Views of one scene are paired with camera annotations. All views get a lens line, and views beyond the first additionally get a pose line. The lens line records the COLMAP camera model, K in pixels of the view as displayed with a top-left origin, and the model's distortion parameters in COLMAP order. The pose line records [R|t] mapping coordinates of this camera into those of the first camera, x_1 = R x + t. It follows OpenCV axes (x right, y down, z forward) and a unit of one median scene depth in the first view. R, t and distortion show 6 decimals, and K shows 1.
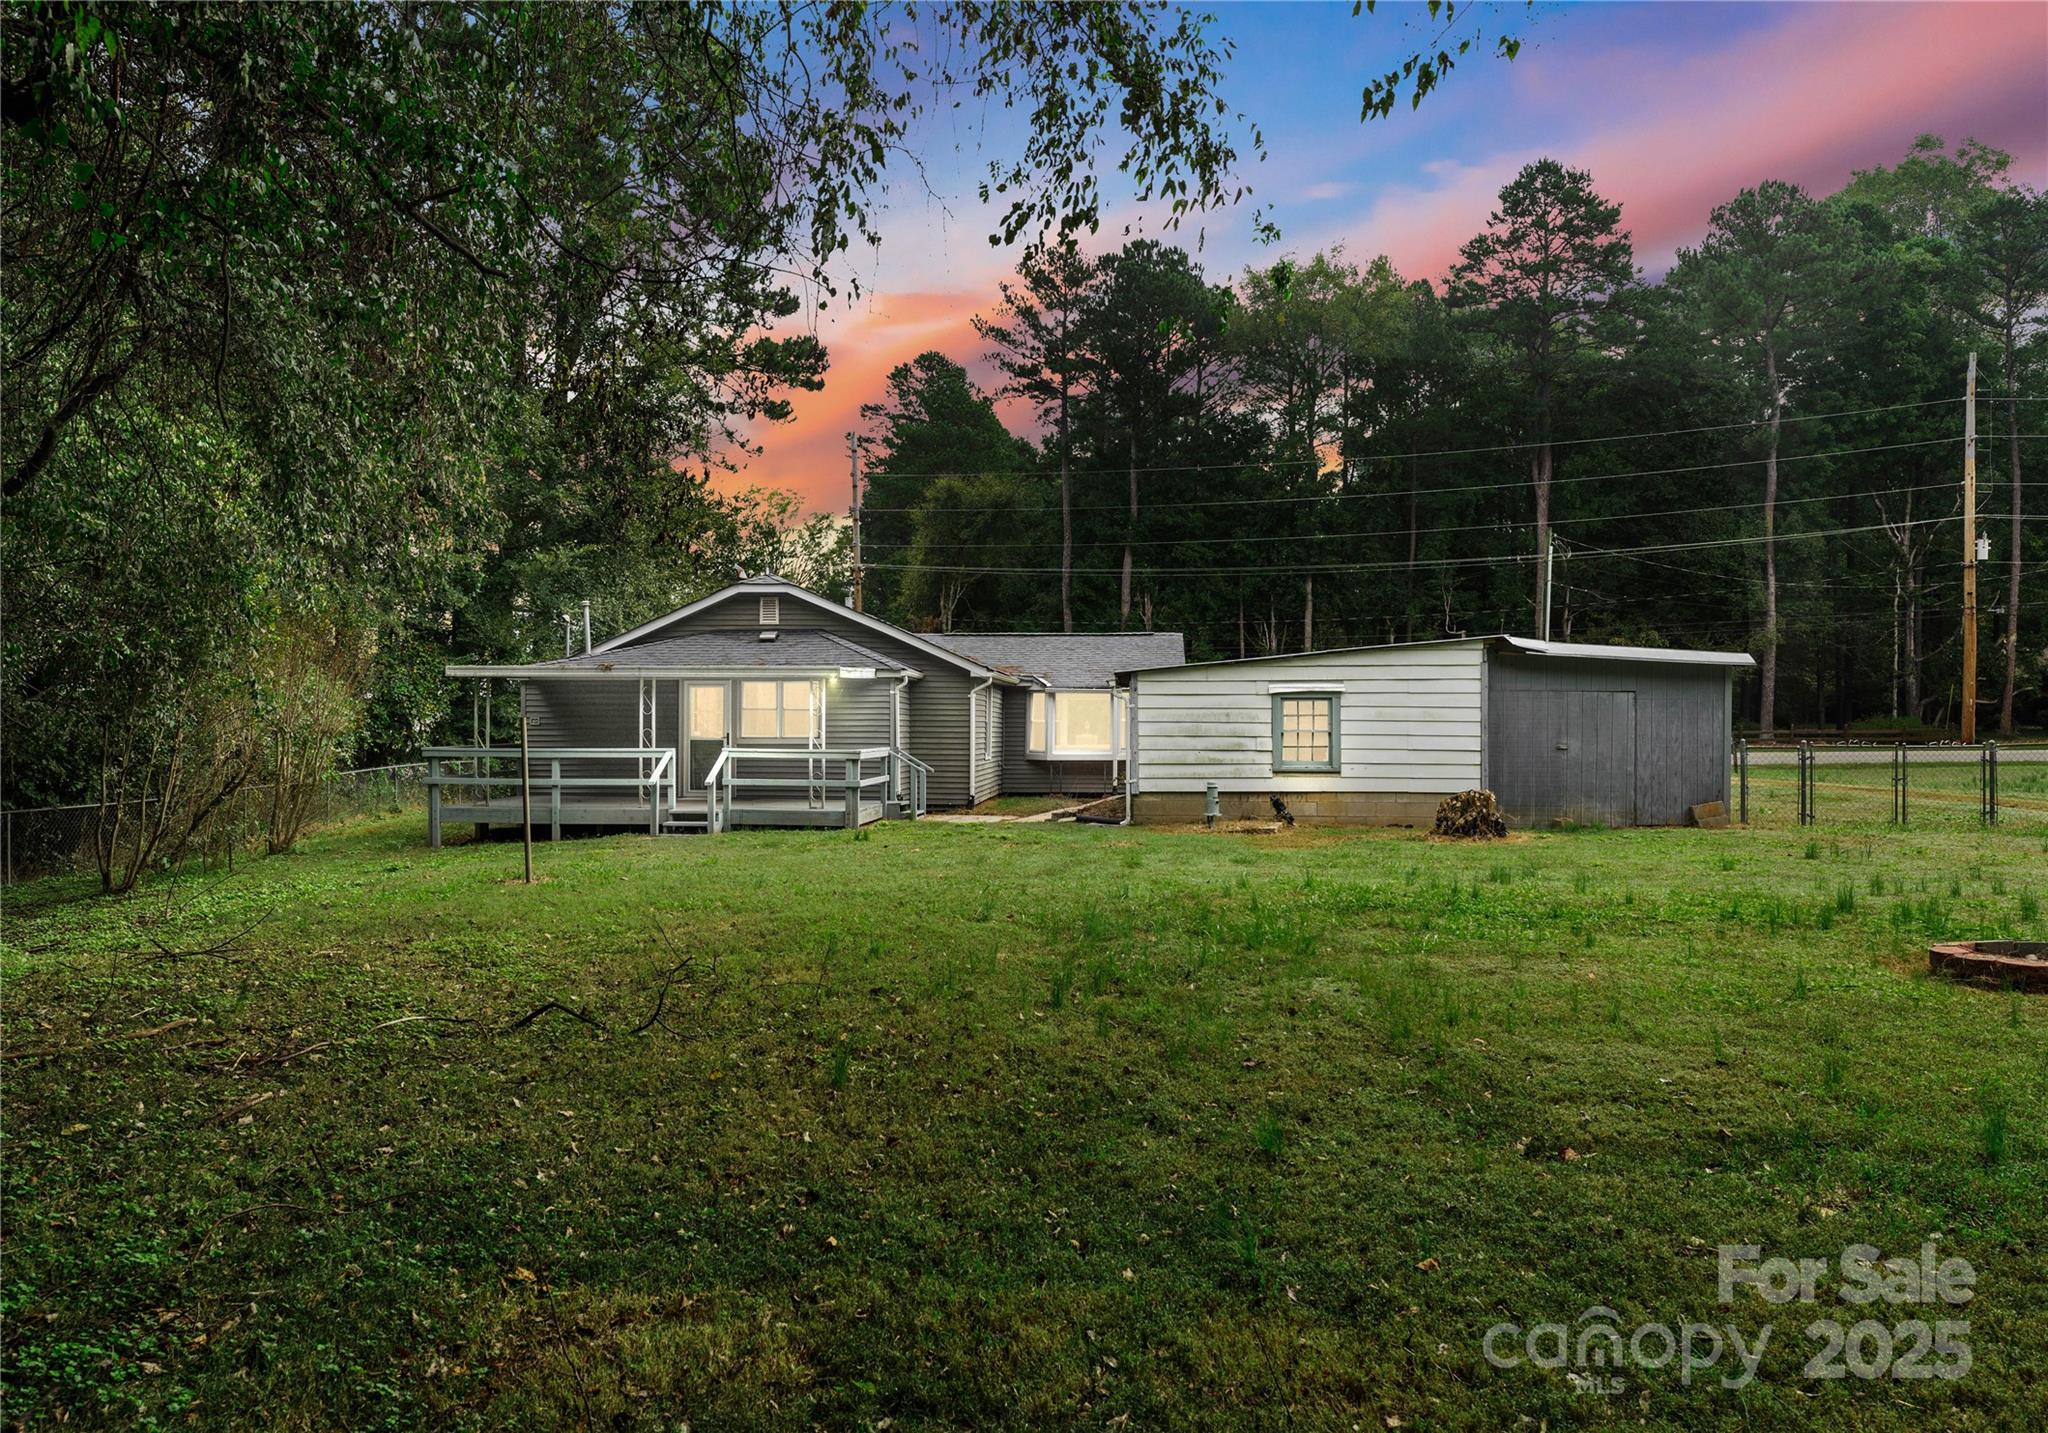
lens RADIAL K [[1385.6, 0, 1024.0], [0, 1385.6, 716.5], [0, 0, 1]] dist [0.002311, 0.000309]
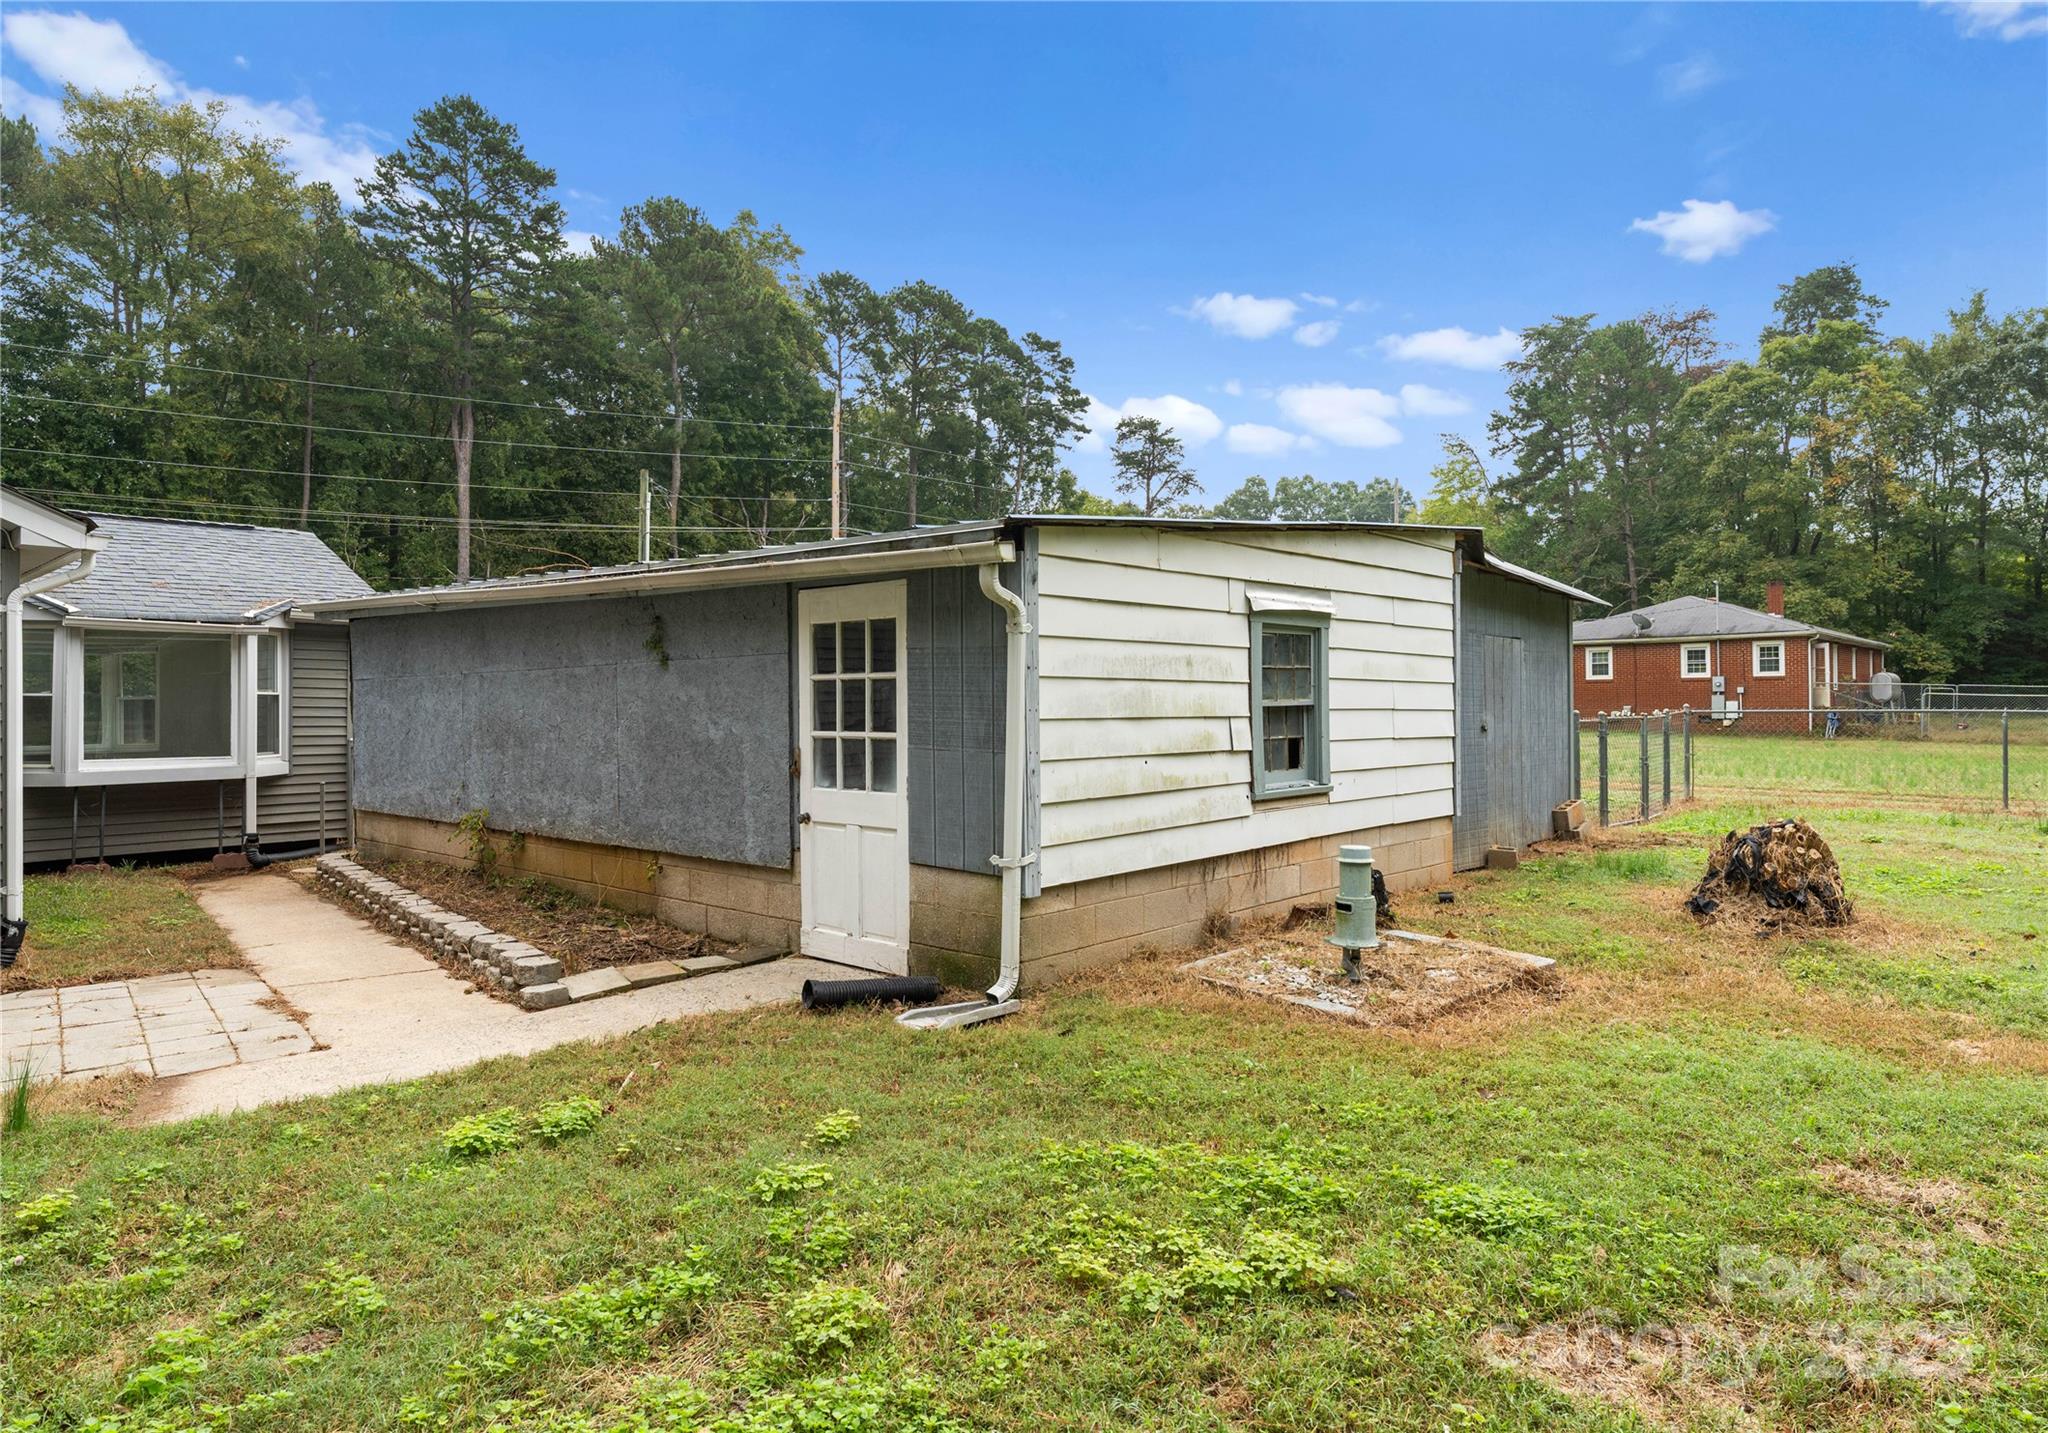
lens RADIAL K [[1203.6, 0, 995.2], [0, 1203.6, 690.6], [0, 0, 1]] dist [0.003365, 0.000092]
pose [[0.615575, 0.002422, 0.788075, -0.046763], [0.004635, 0.999967, -0.006694, 0.002728], [-0.788065, 0.007773, 0.615543, 0.258239]]
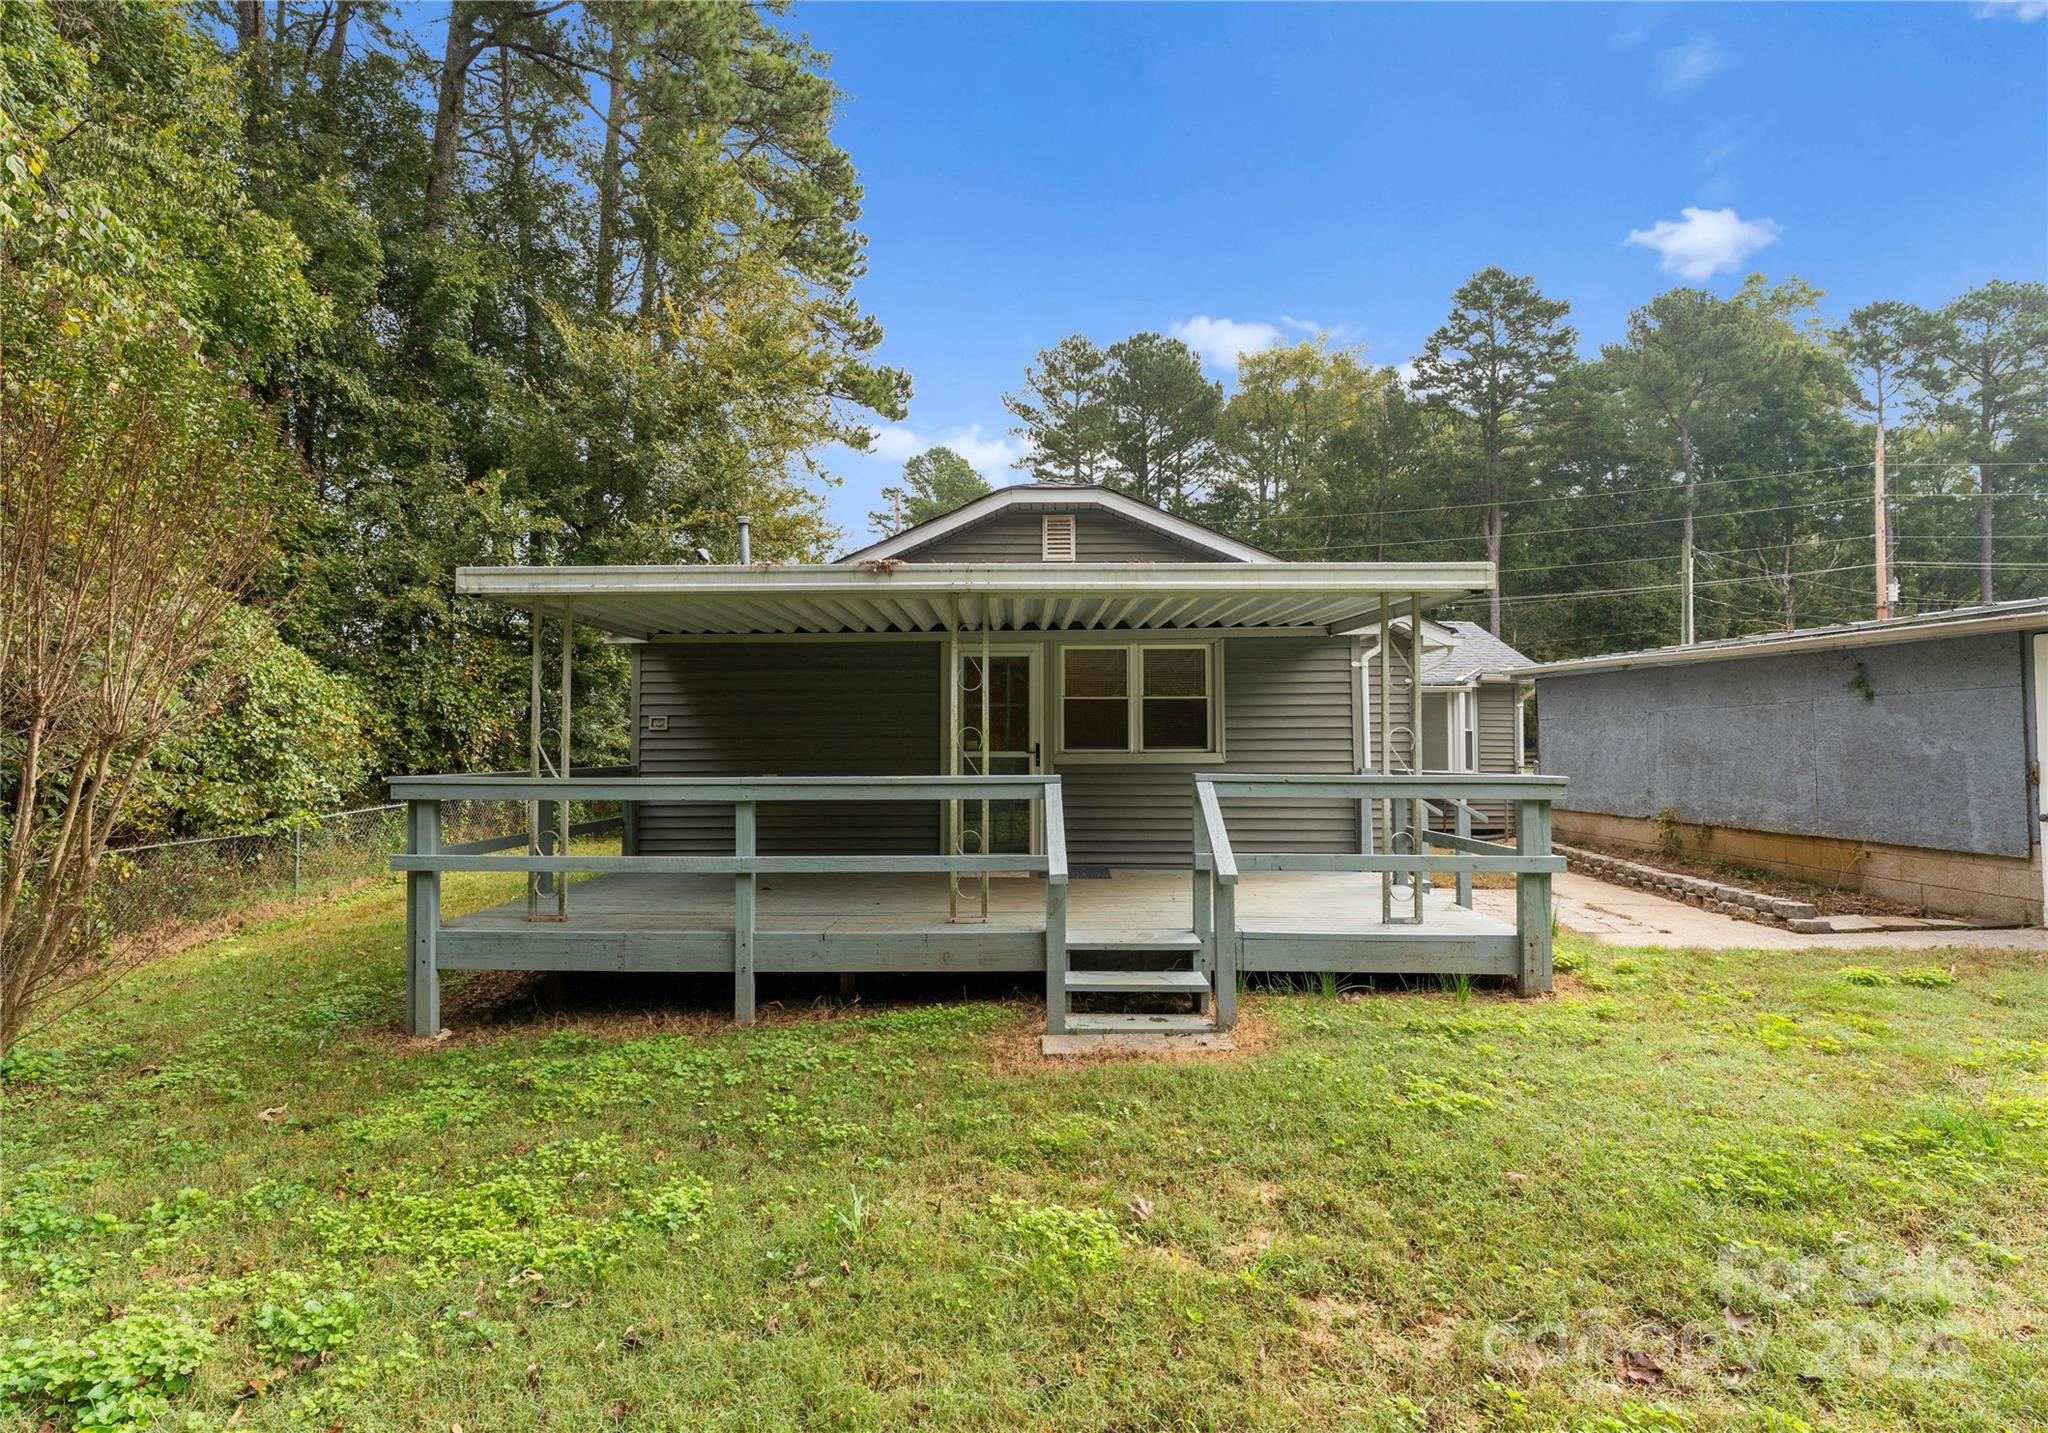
lens RADIAL K [[977.6, 0, 1024.0], [0, 977.6, 716.5], [0, 0, 1]] dist [0.002970, -0.000674]
pose [[0.997493, -0.002792, 0.070704, -0.092217], [0.004984, 0.999512, -0.030846, 0.004863], [-0.070583, 0.031121, 0.997020, 0.237620]]
